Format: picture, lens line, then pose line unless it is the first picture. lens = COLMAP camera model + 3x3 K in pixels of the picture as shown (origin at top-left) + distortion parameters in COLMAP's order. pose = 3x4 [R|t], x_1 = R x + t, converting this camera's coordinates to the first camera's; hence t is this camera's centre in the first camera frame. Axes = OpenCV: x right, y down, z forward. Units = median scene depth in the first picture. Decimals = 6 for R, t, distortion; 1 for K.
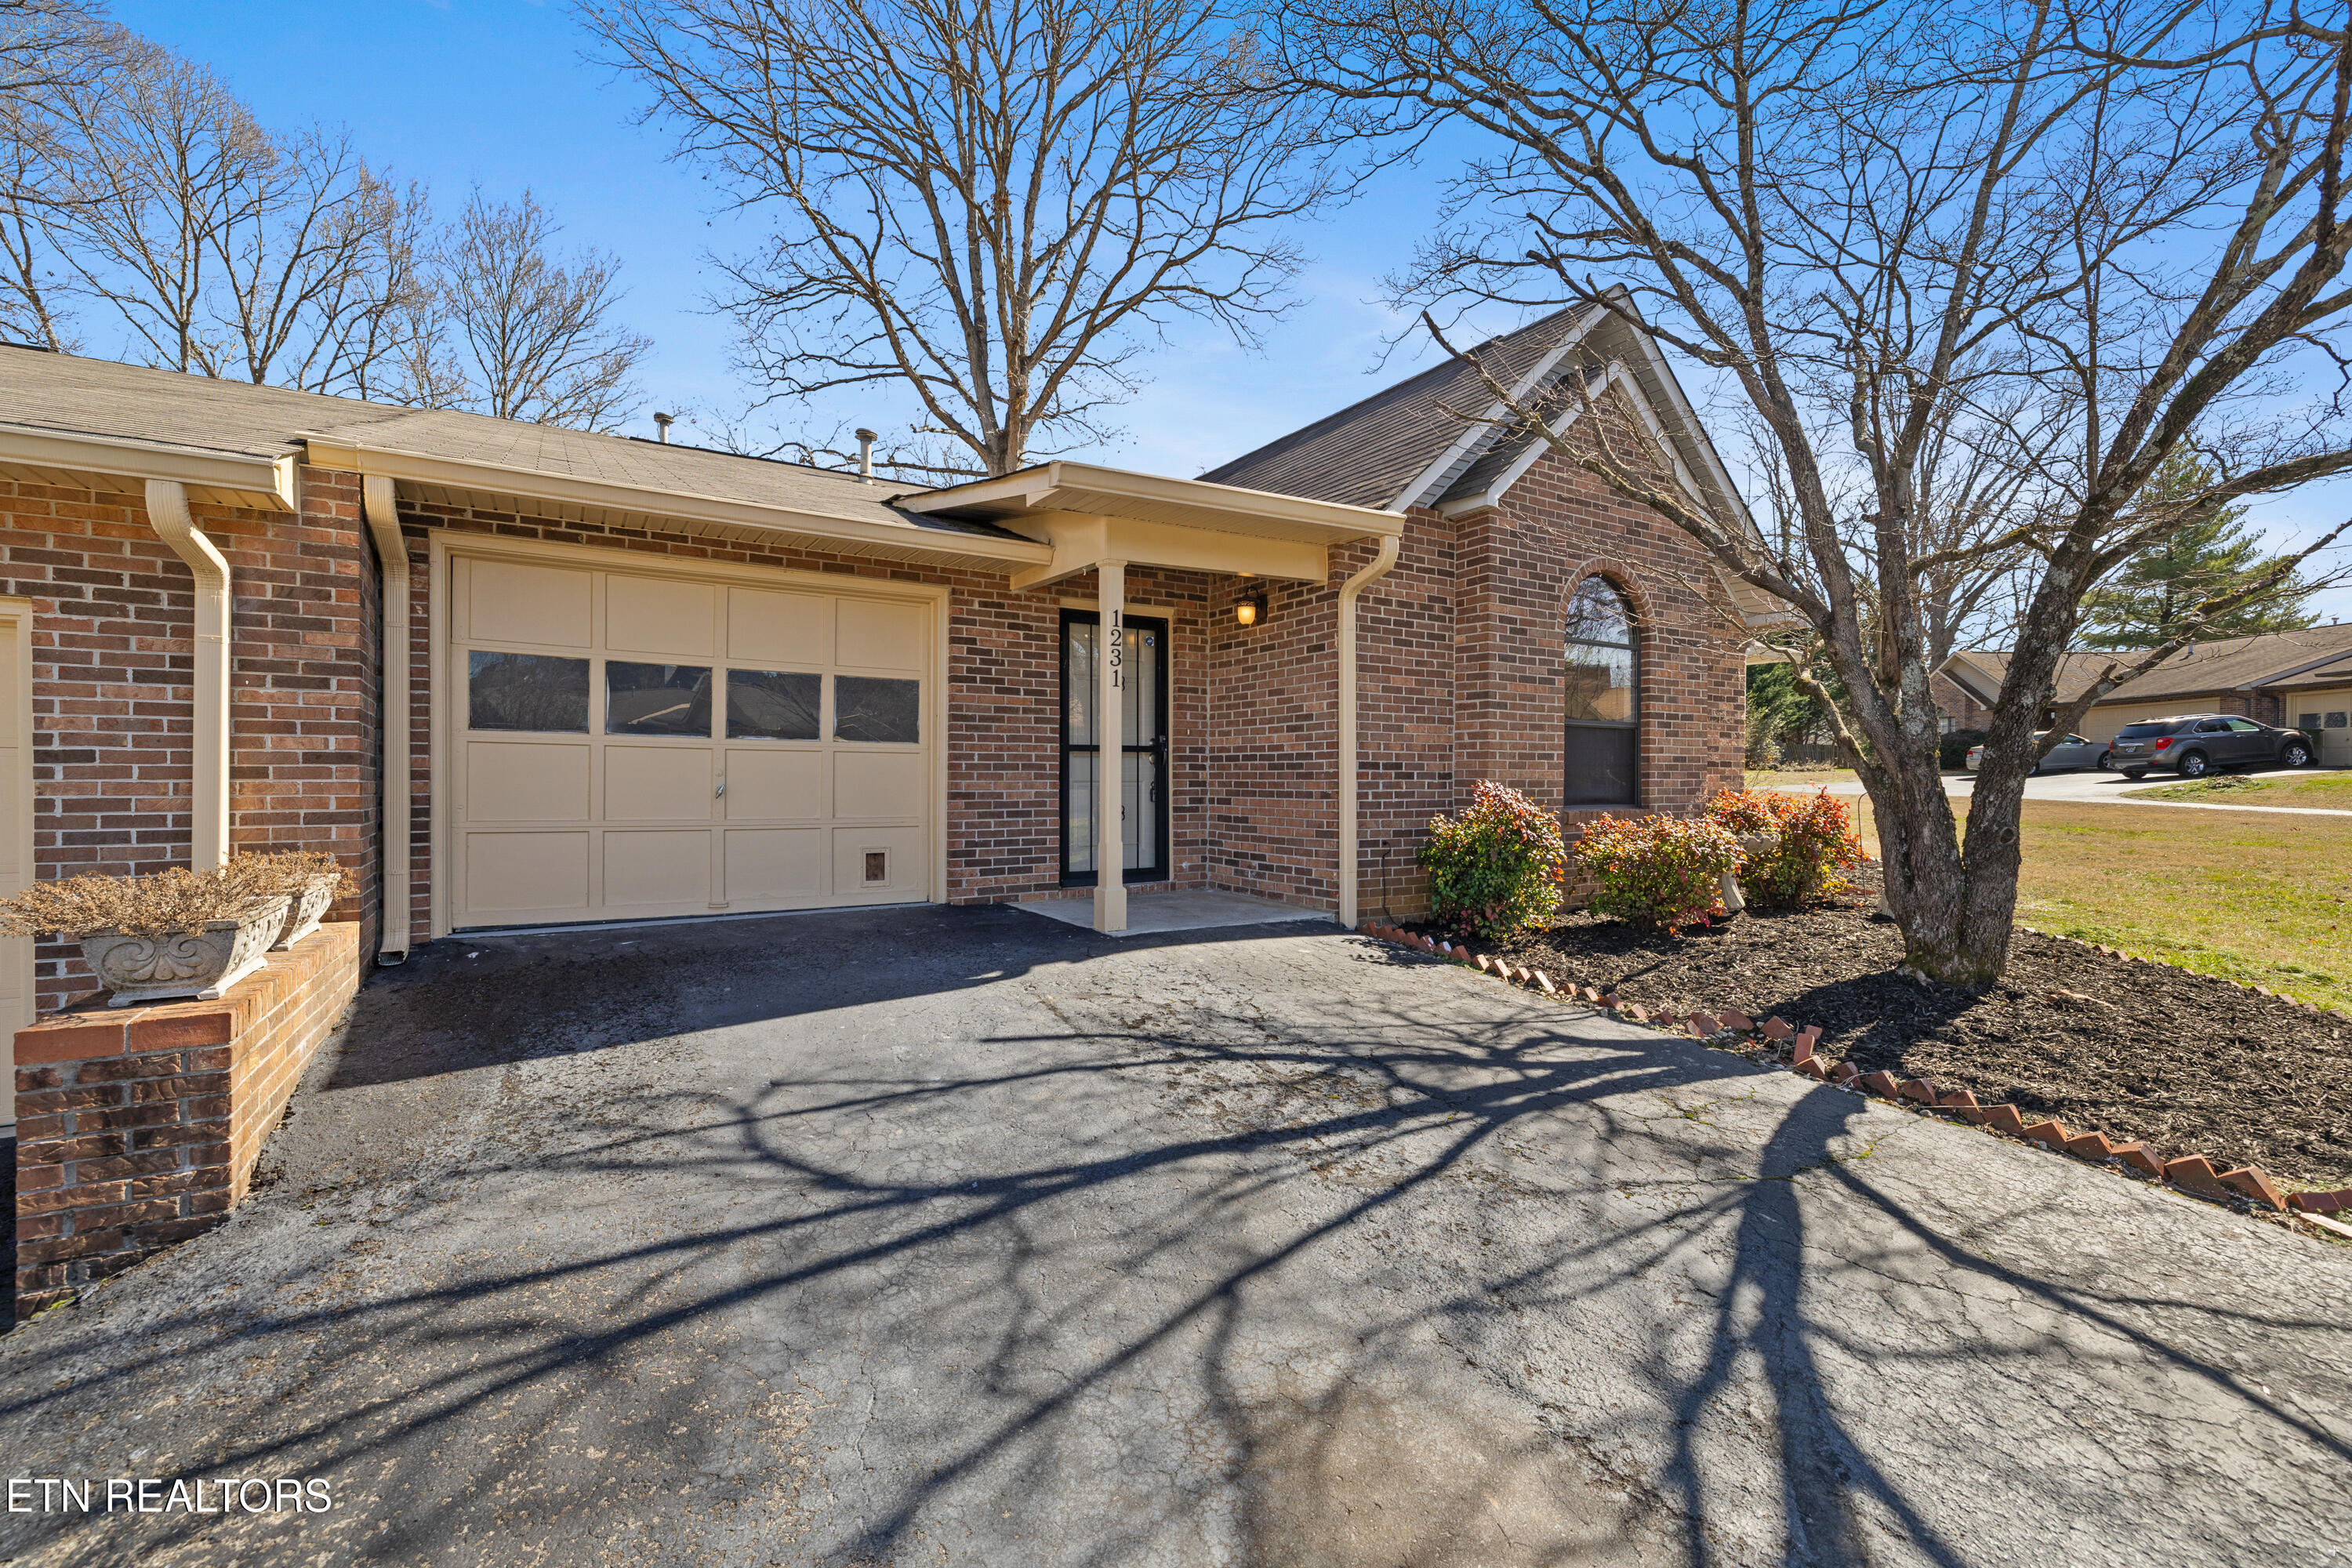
lens RADIAL K [[984.2, 0, 1231.3], [0, 984.2, 786.7], [0, 0, 1]] dist [-0.001585, 0.000791]
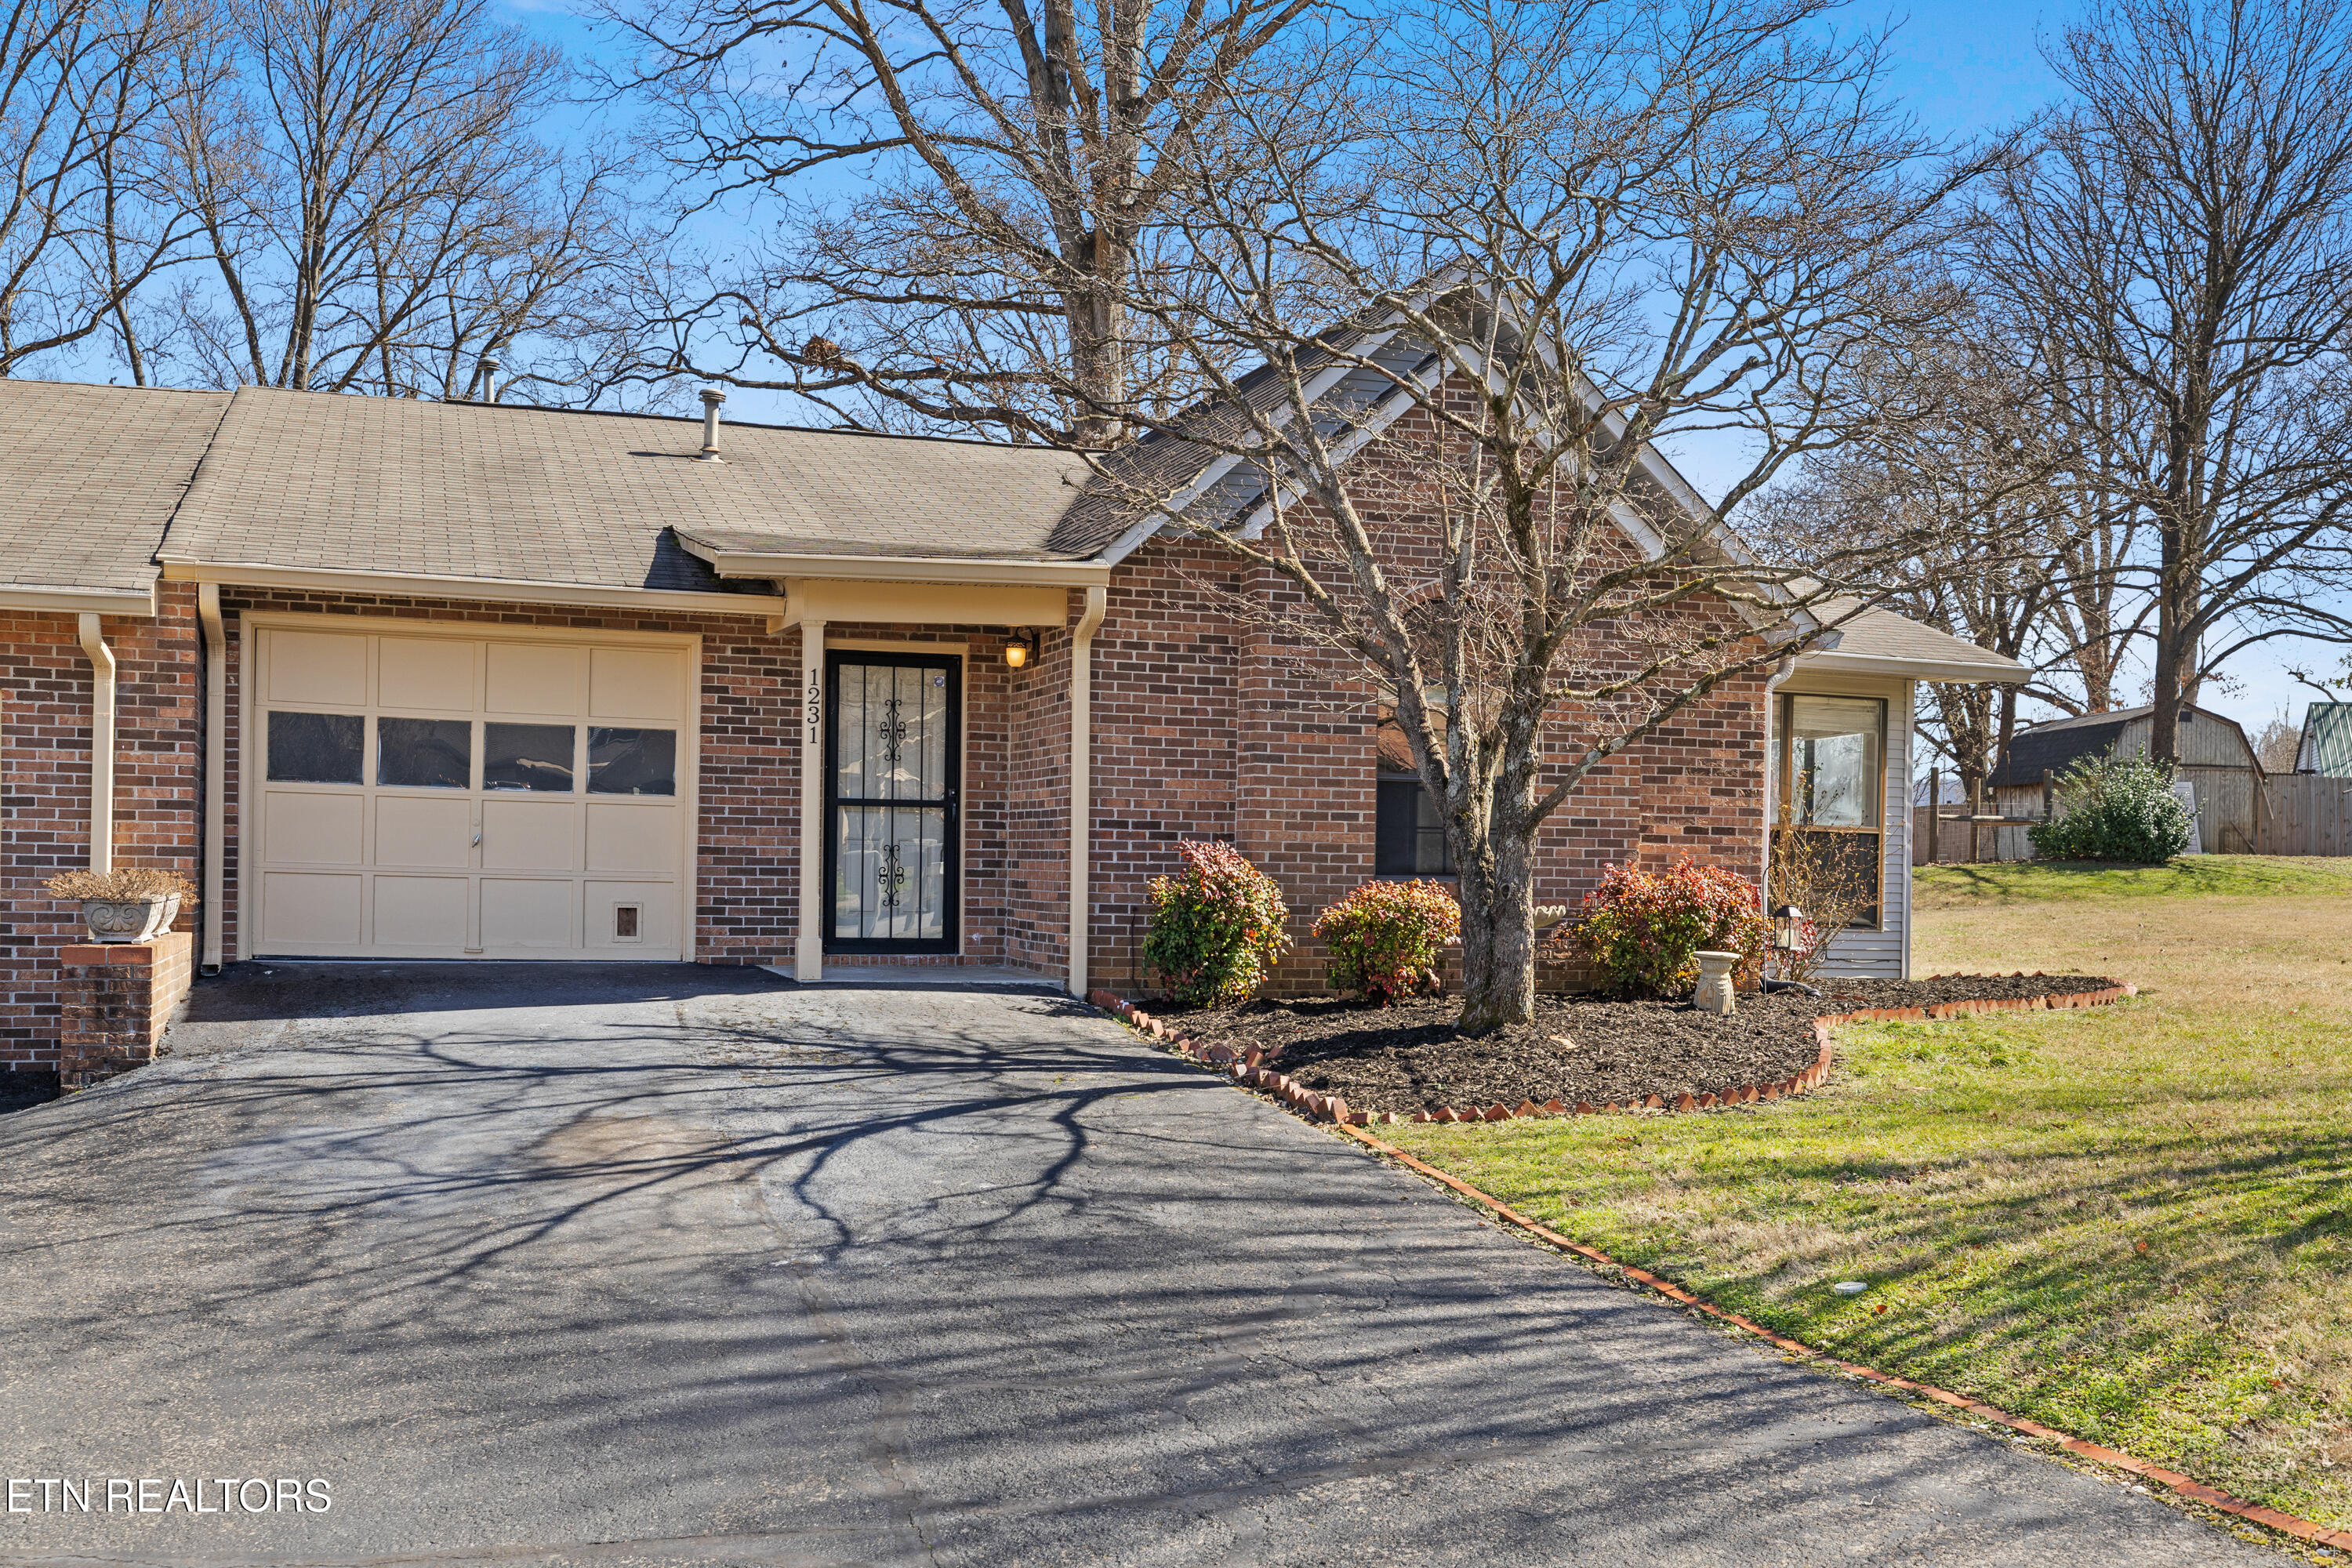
lens RADIAL K [[2044.3, 0, 1178.8], [0, 2044.3, 904.2], [0, 0, 1]] dist [0.017192, -0.021694]
pose [[0.971940, 0.020963, -0.234292, 0.711968], [-0.018326, 0.999742, 0.013429, 0.029342], [0.234513, -0.008758, 0.972074, -0.932913]]
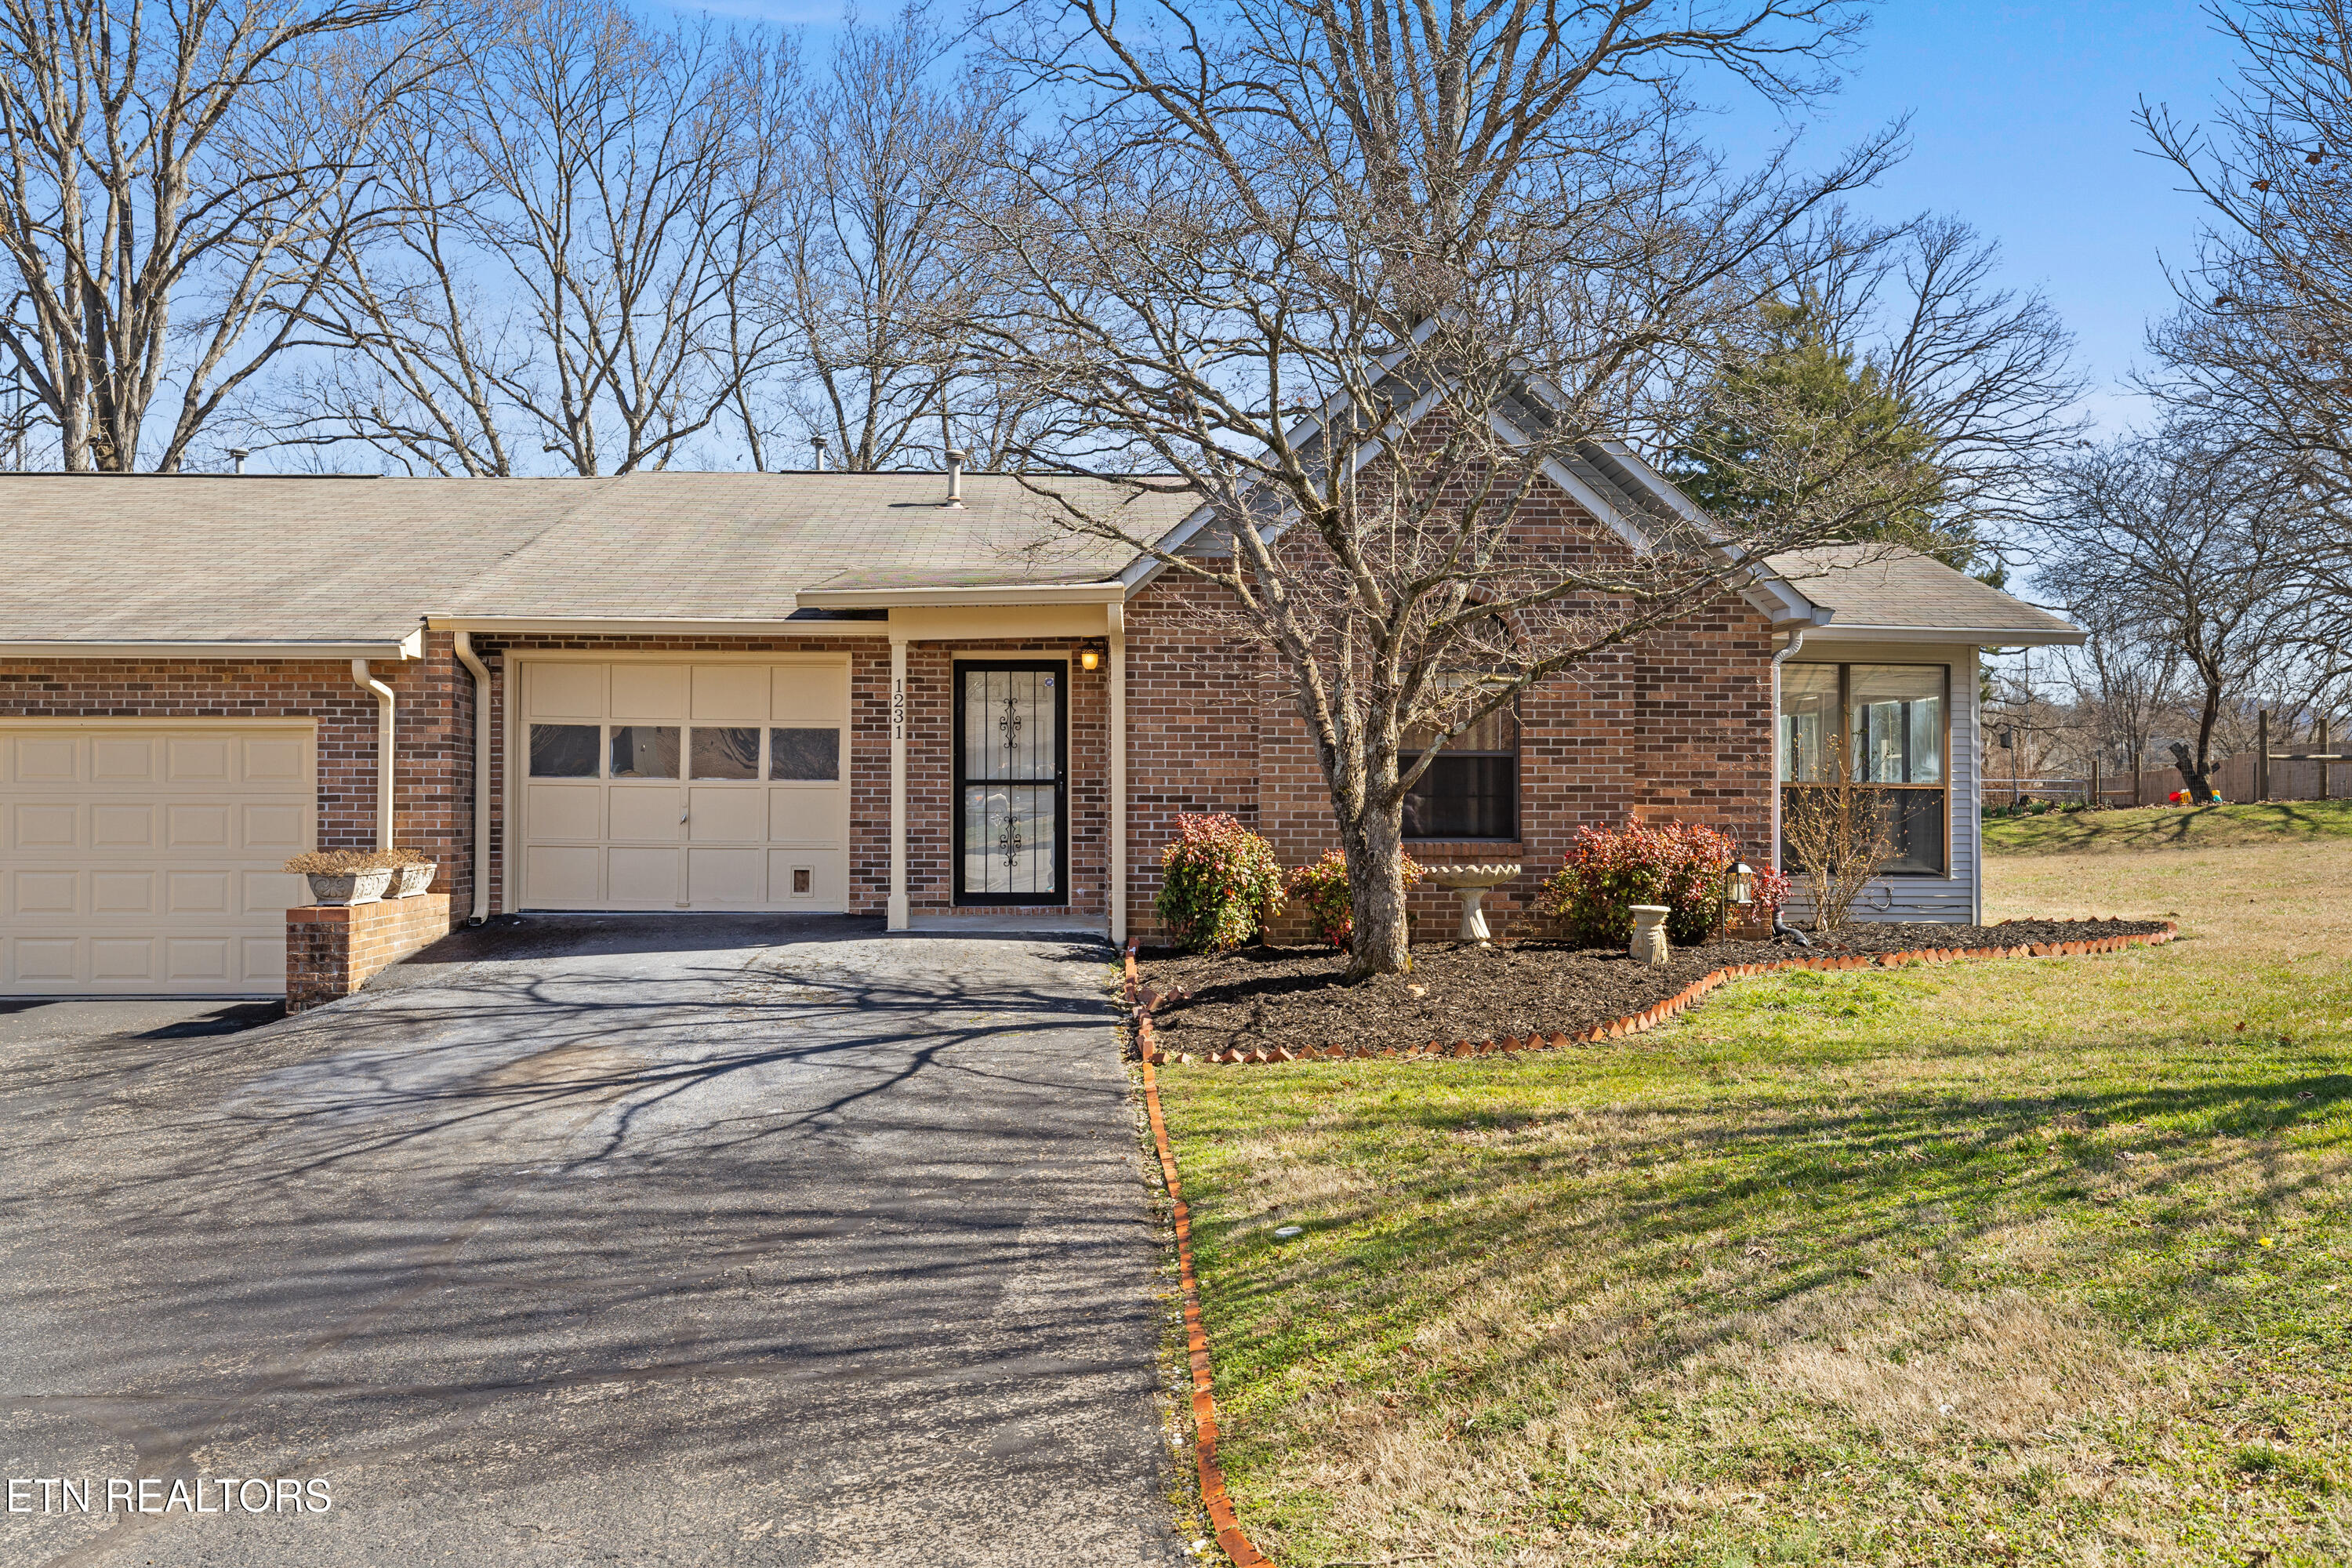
lens RADIAL K [[1712.5, 0, 1176.1], [0, 1712.5, 788.3], [0, 0, 1]] dist [0.003954, -0.002418]
pose [[0.886364, -0.004171, -0.462970, 1.155620], [-0.004104, 0.999849, -0.016865, -0.000764], [0.462971, 0.016849, 0.886213, -0.757024]]
